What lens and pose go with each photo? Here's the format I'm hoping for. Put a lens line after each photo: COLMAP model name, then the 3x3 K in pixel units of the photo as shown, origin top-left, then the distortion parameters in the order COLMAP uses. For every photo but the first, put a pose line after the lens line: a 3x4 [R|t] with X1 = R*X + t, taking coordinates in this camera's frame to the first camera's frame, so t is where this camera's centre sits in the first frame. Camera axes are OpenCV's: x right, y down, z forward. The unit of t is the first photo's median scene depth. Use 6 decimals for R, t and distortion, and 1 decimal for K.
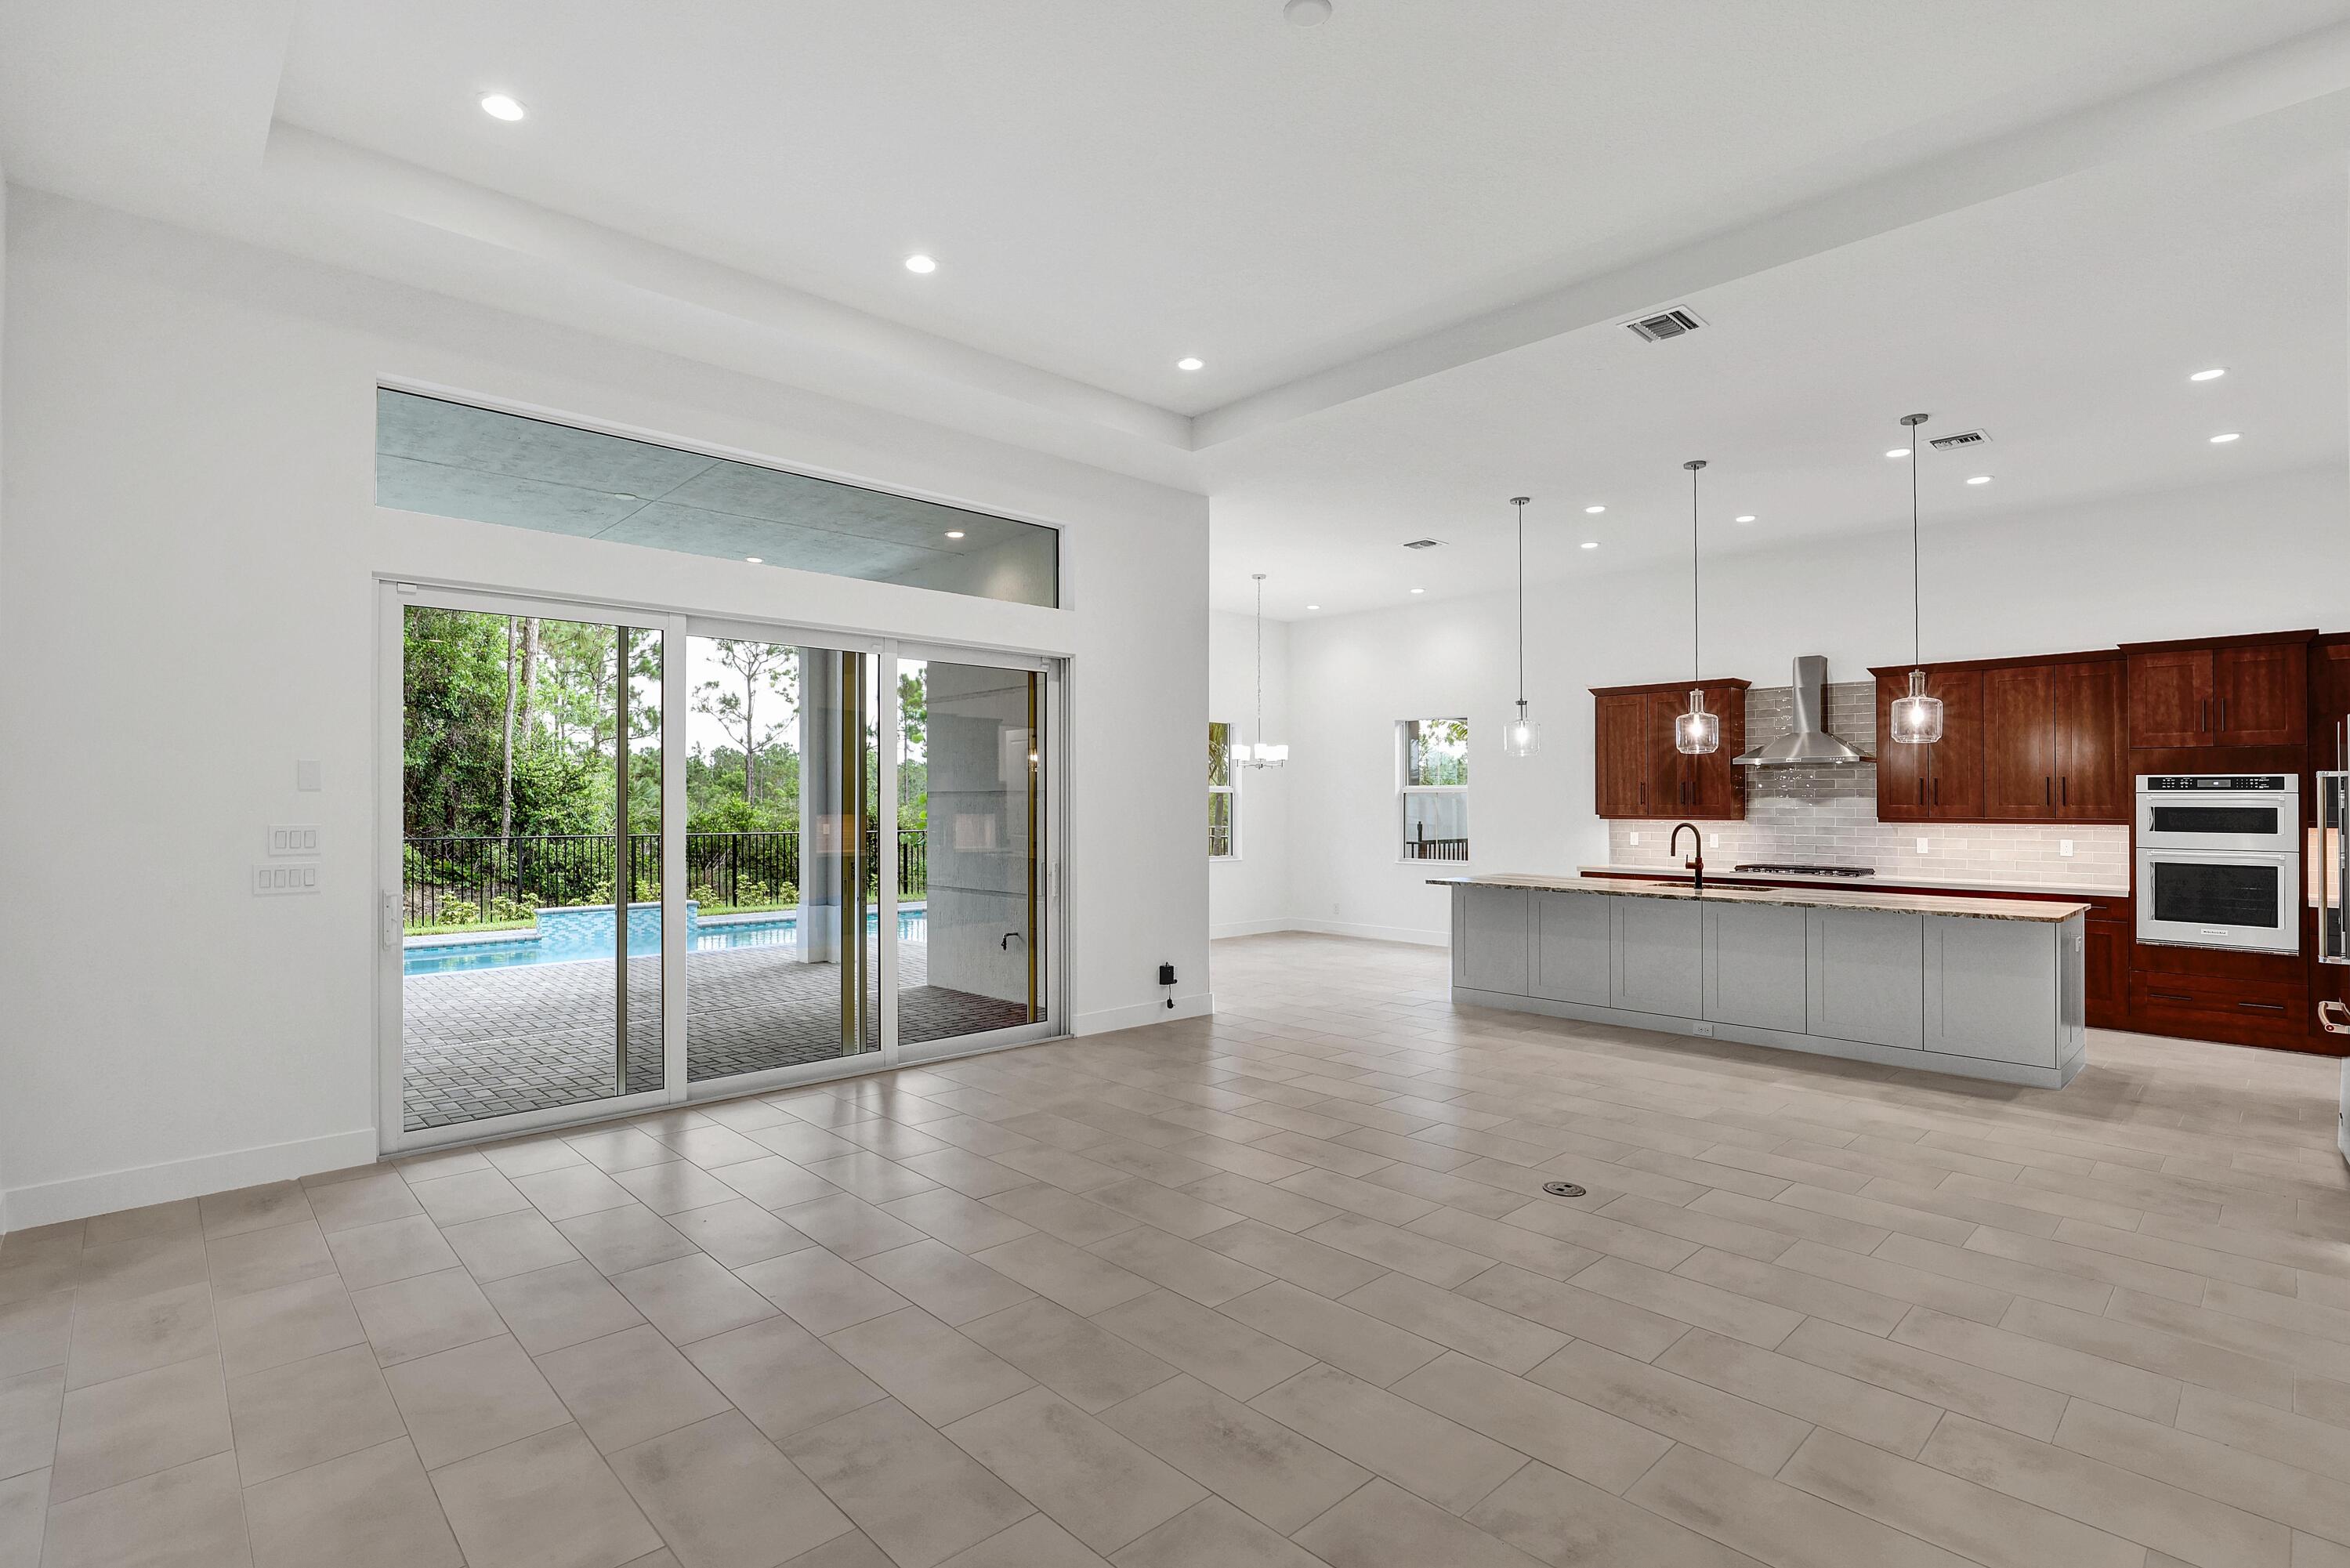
lens RADIAL K [[1115.8, 0, 1243.6], [0, 1115.8, 768.4], [0, 0, 1]] dist [-0.020828, 0.000255]
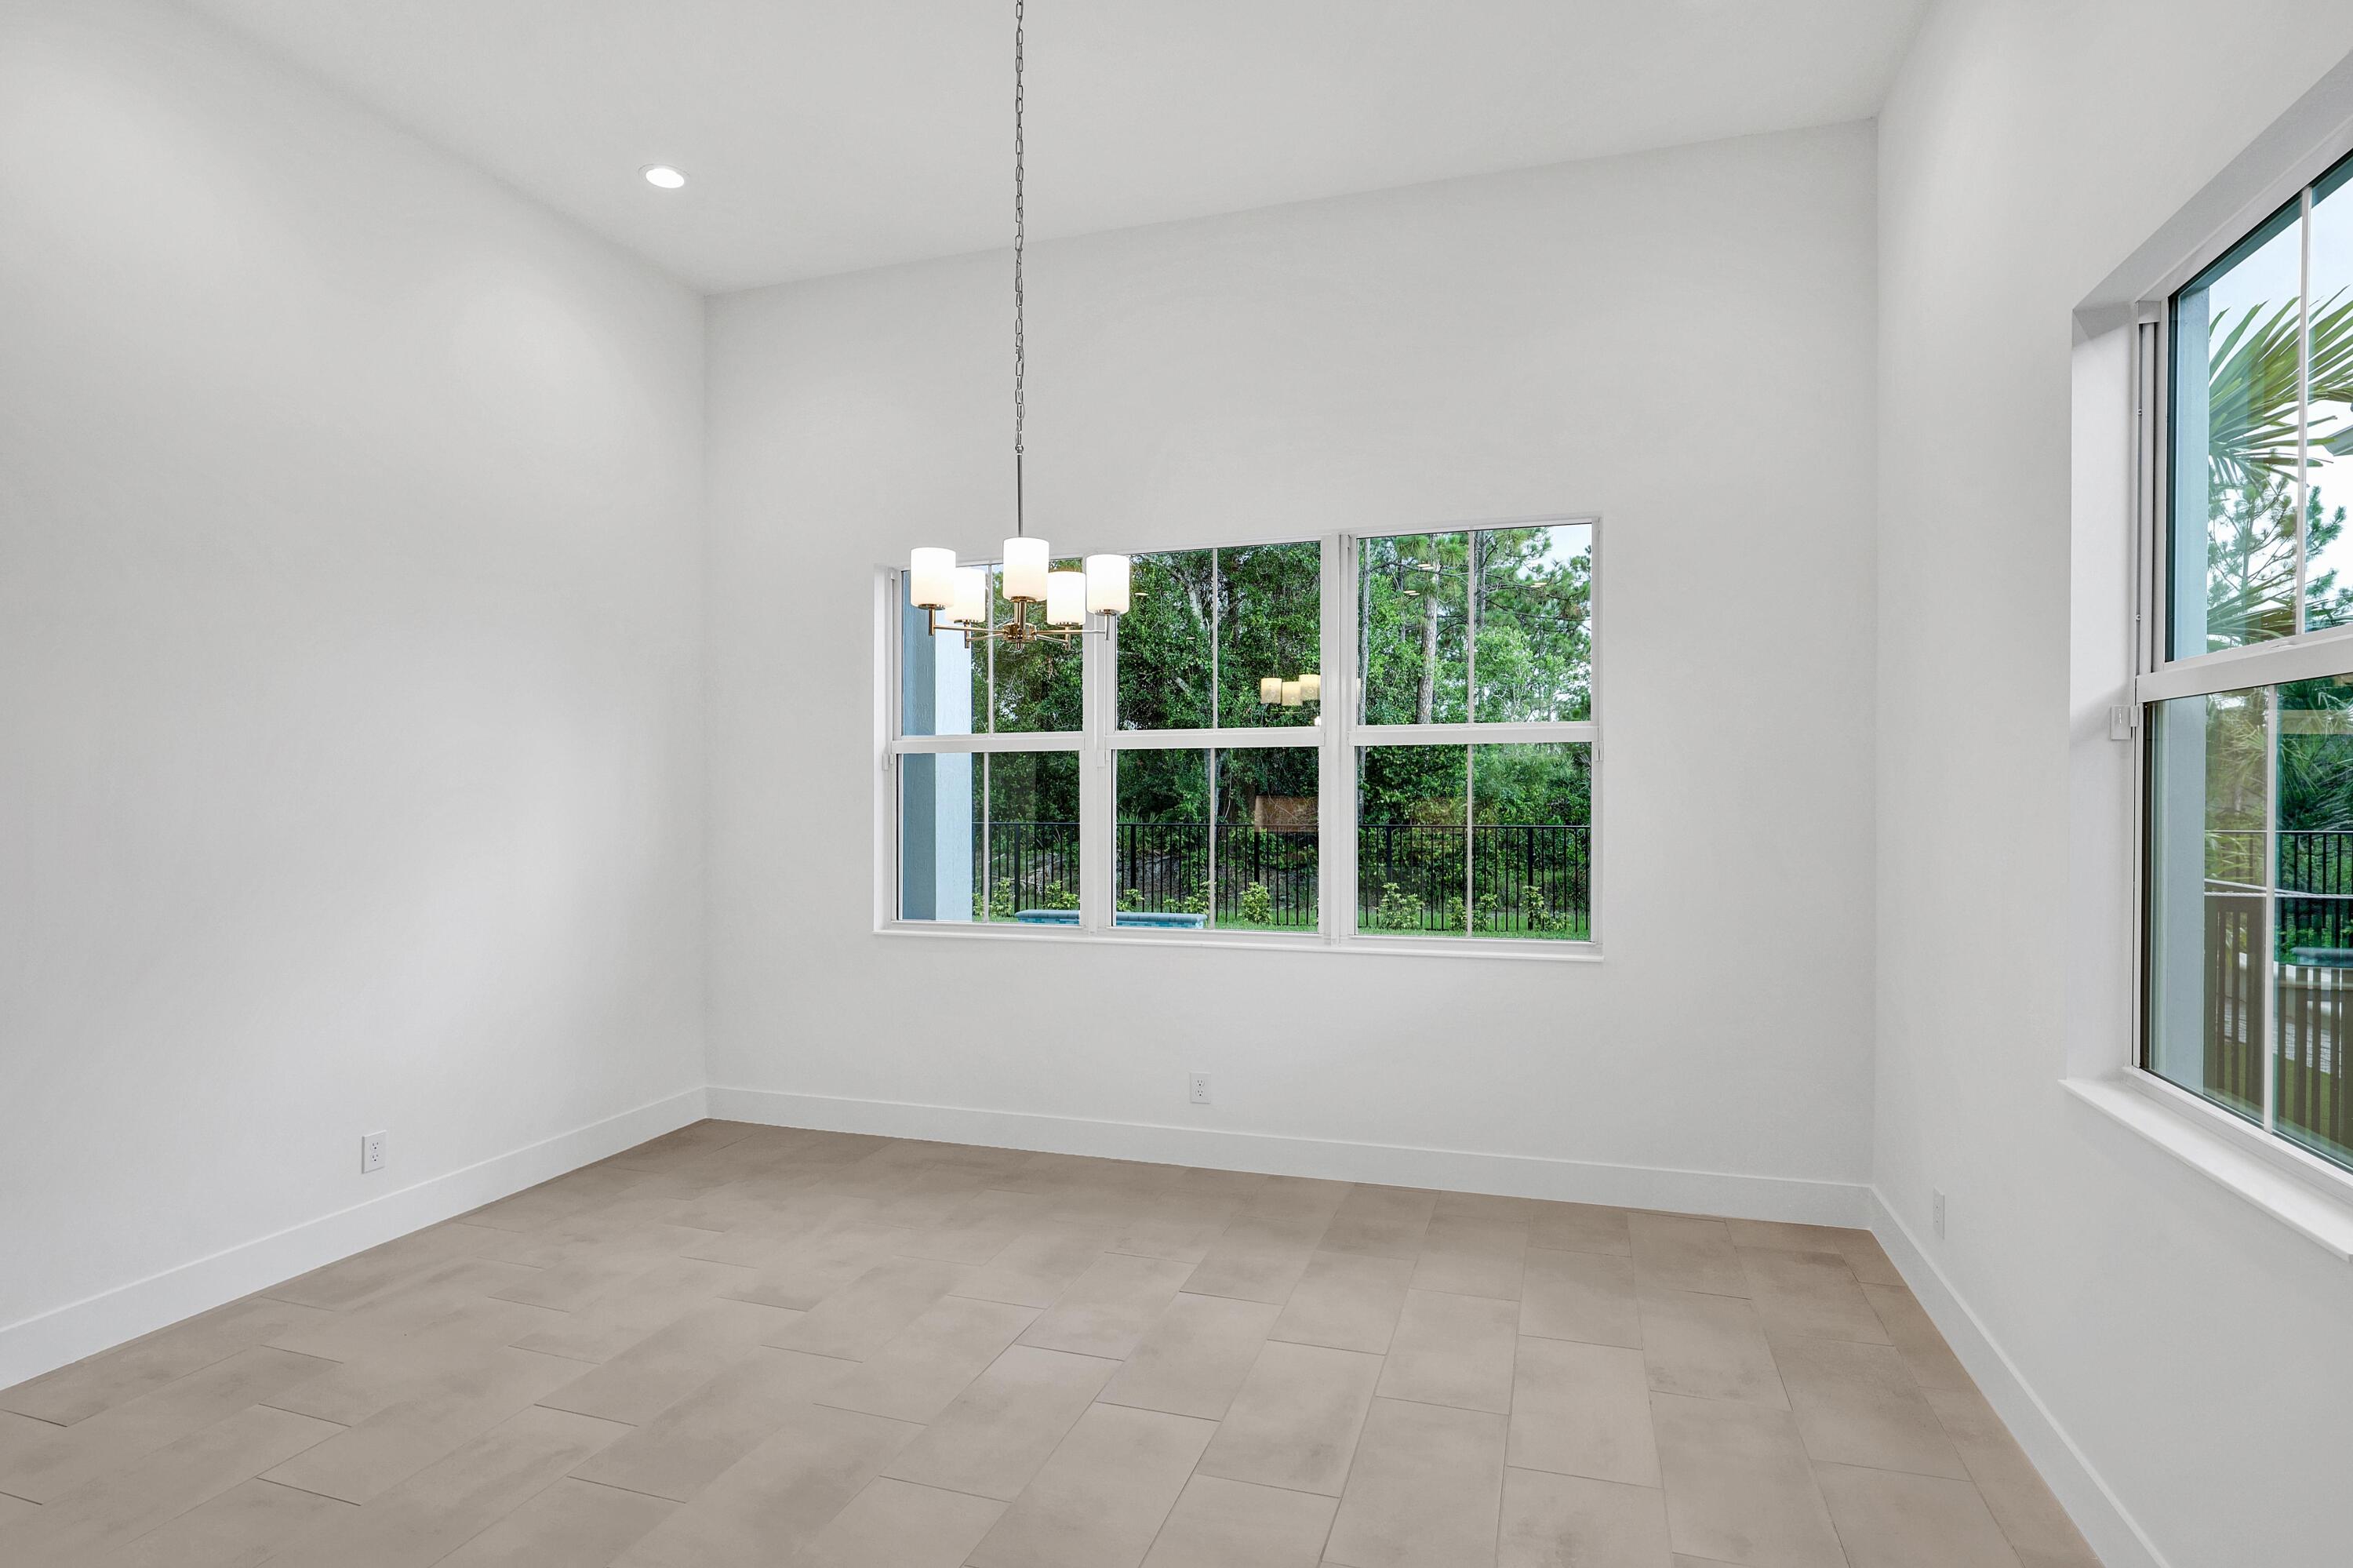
lens RADIAL K [[1163.0, 0, 1238.6], [0, 1163.0, 782.4], [0, 0, 1]] dist [-0.022795, 0.000140]
pose [[0.446690, -0.007184, -0.894660, 0.398282], [0.034620, 0.999358, 0.009261, 0.044409], [0.894019, -0.035110, 0.446652, 1.280294]]
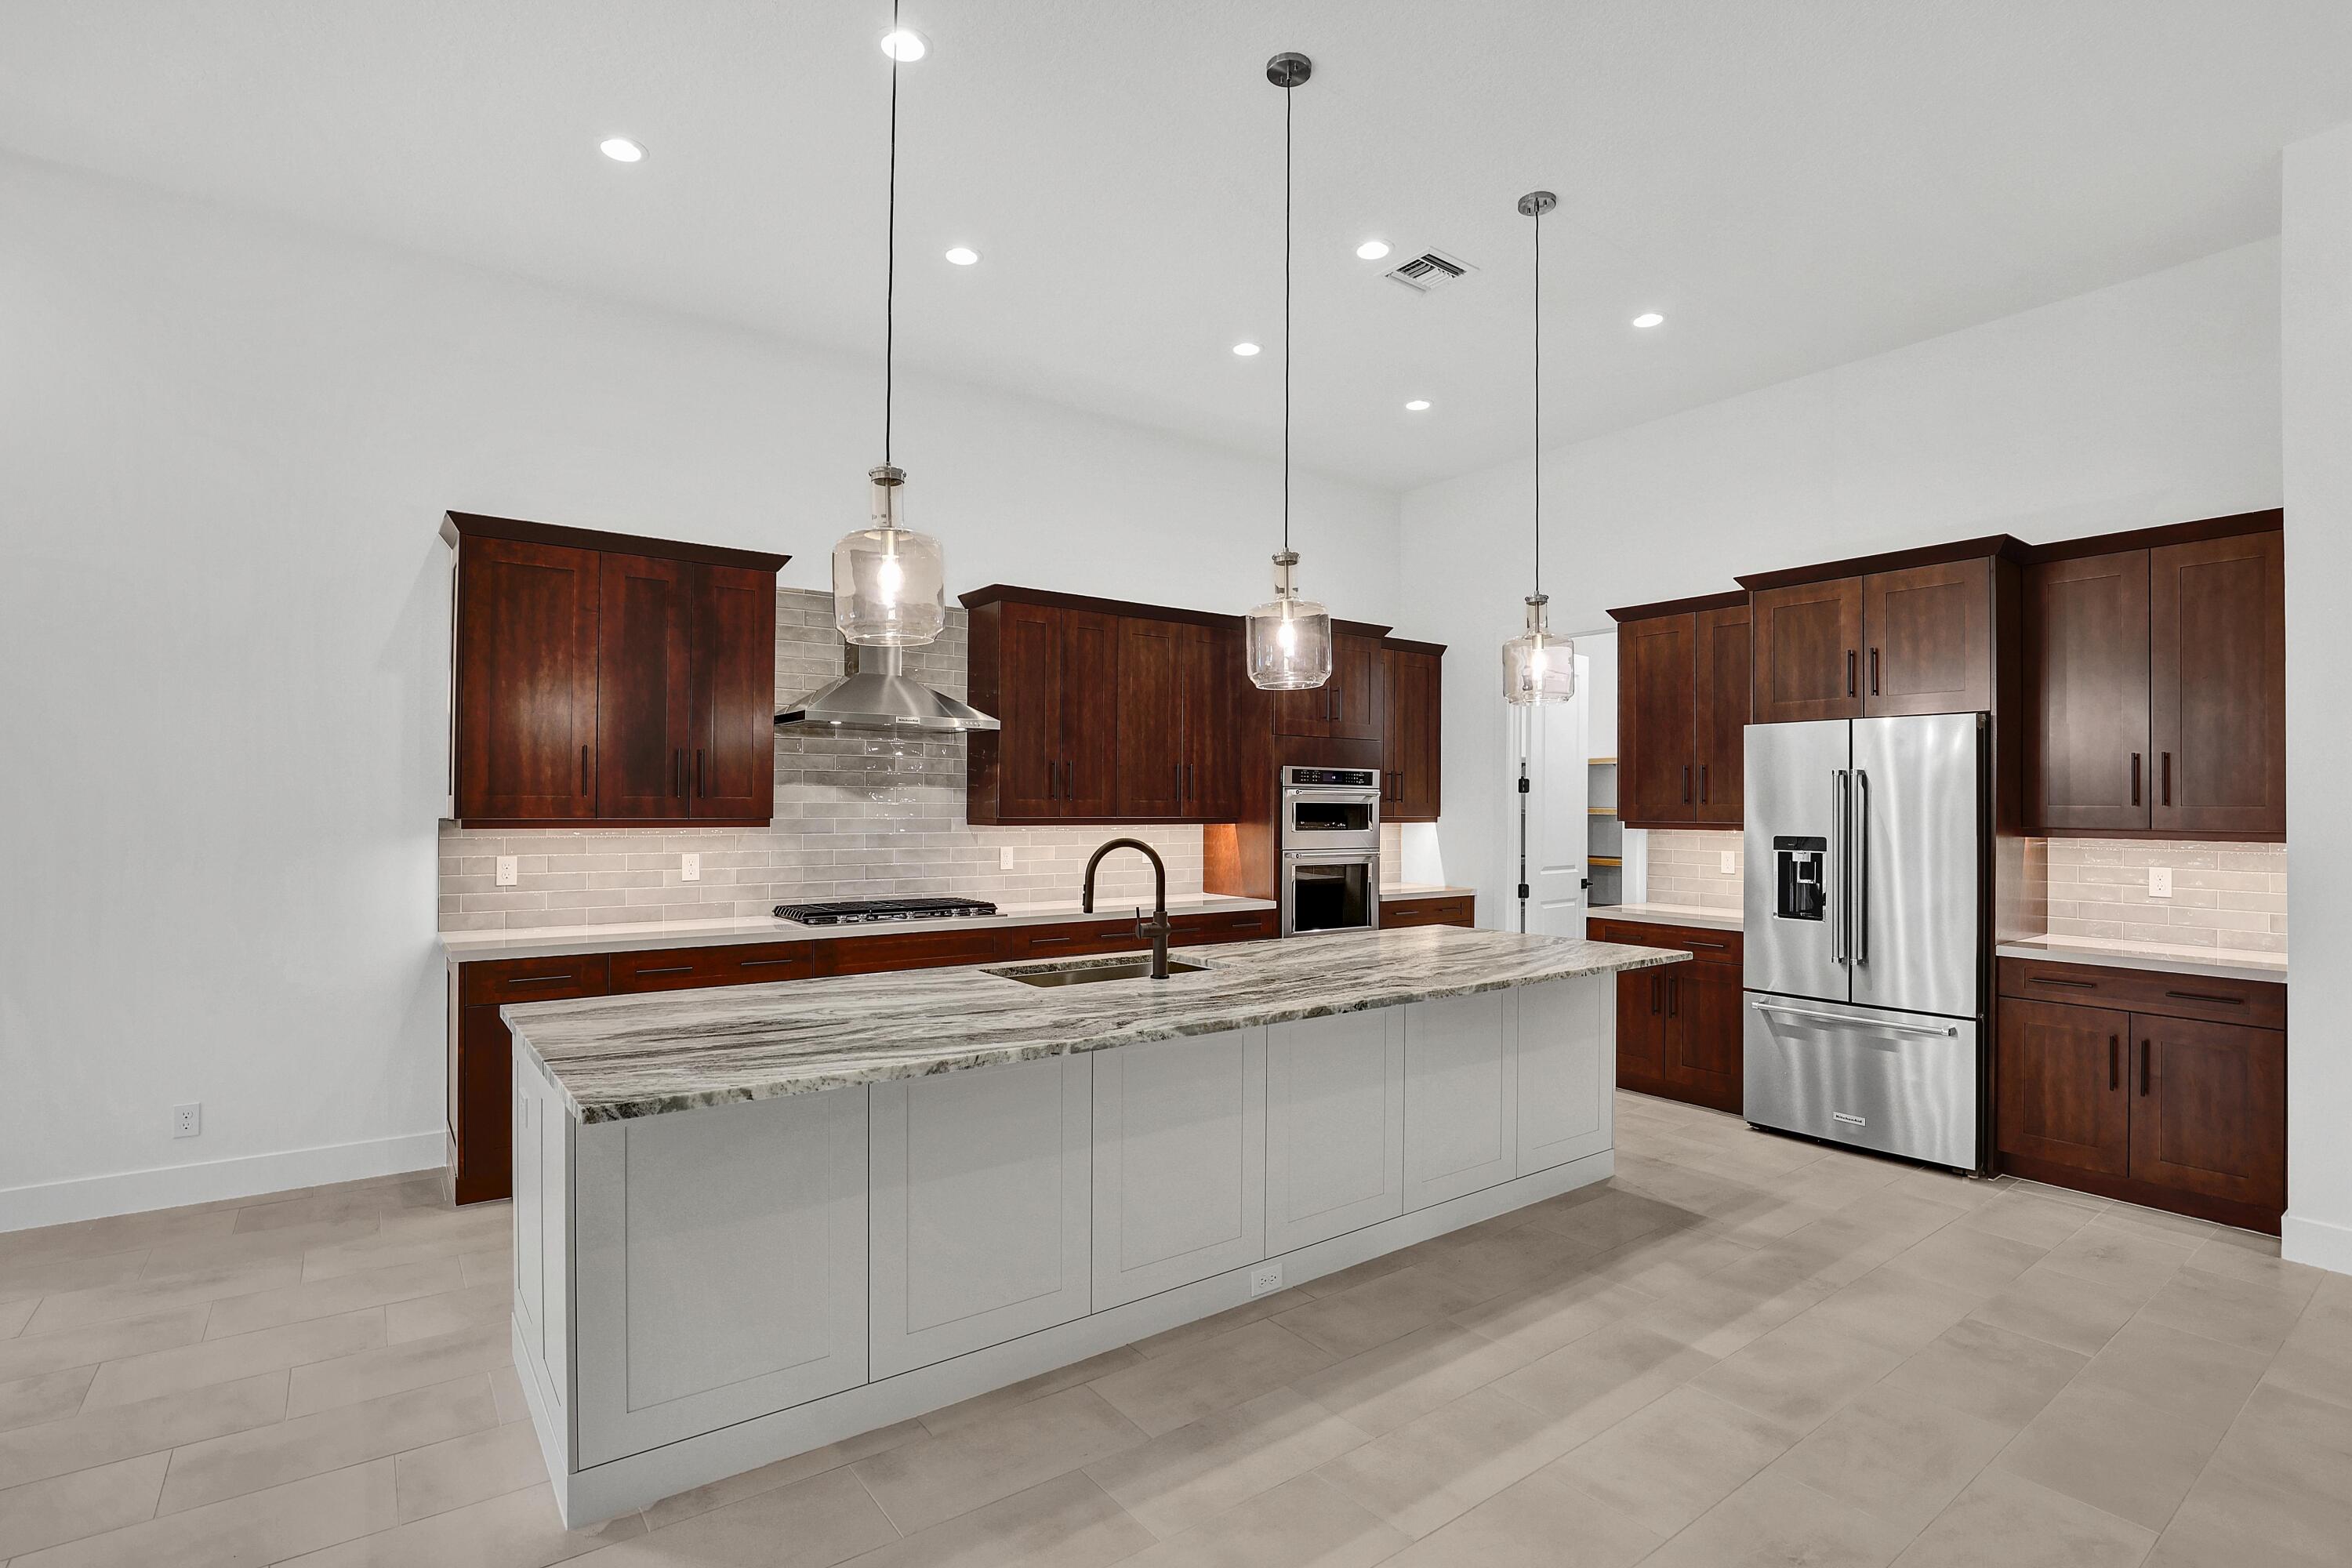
lens RADIAL K [[1114.9, 0, 1173.5], [0, 1114.9, 793.1], [0, 0, 1]] dist [-0.024315, -0.000358]
pose [[0.183866, 0.007200, 0.982925, -0.051592], [-0.037178, 0.999309, -0.000366, 0.030306], [-0.982248, -0.036476, 0.184007, 0.904796]]
